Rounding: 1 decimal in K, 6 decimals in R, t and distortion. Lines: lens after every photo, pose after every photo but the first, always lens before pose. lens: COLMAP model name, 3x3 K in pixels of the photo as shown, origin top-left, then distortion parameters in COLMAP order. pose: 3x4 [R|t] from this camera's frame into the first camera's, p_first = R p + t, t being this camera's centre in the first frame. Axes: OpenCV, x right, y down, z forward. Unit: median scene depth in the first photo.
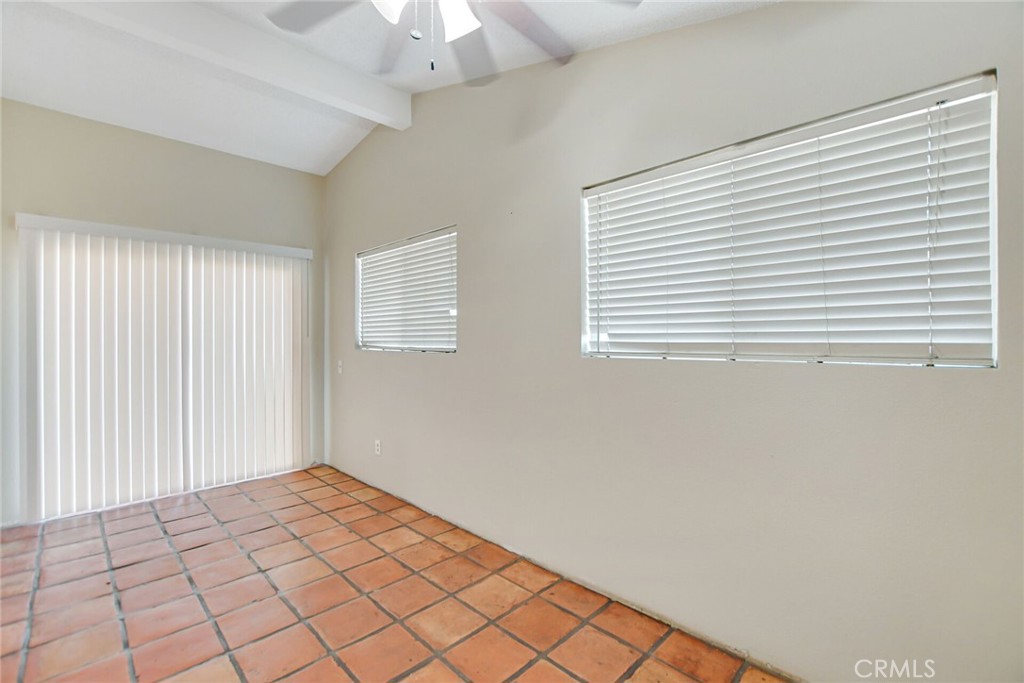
lens RADIAL K [[448.2, 0, 510.5], [0, 448.2, 344.5], [0, 0, 1]] dist [-0.022184, 0.004293]
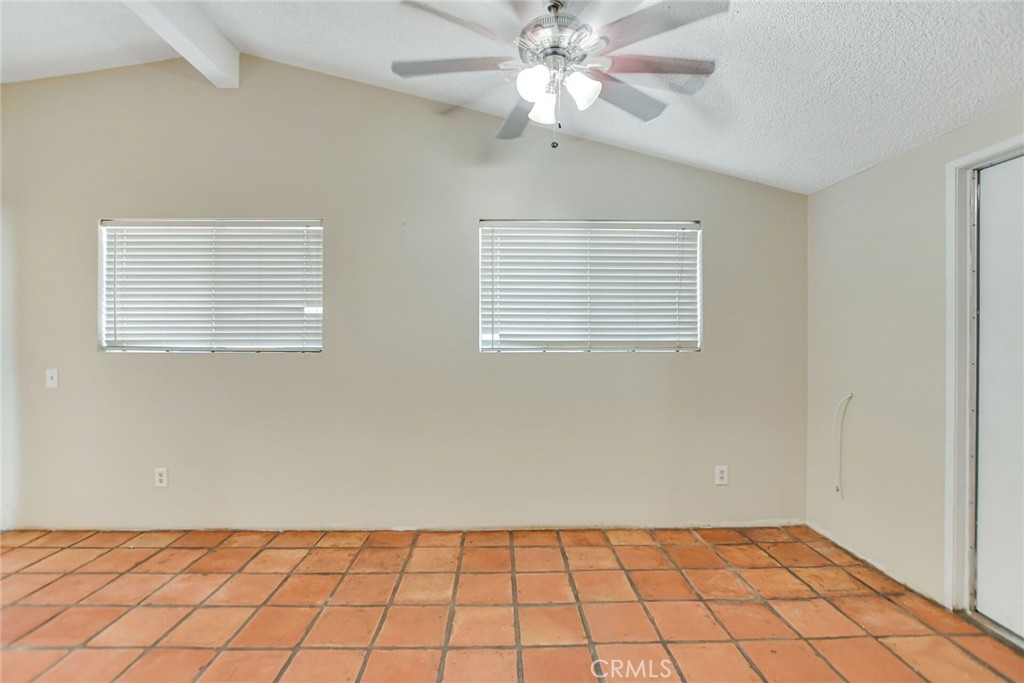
lens RADIAL K [[448.2, 0, 510.5], [0, 448.2, 344.5], [0, 0, 1]] dist [-0.022184, 0.004293]
pose [[0.696103, -0.008433, 0.717892, -0.651491], [0.006802, 0.999964, 0.005150, -0.000294], [-0.717909, 0.001298, 0.696135, 0.044742]]
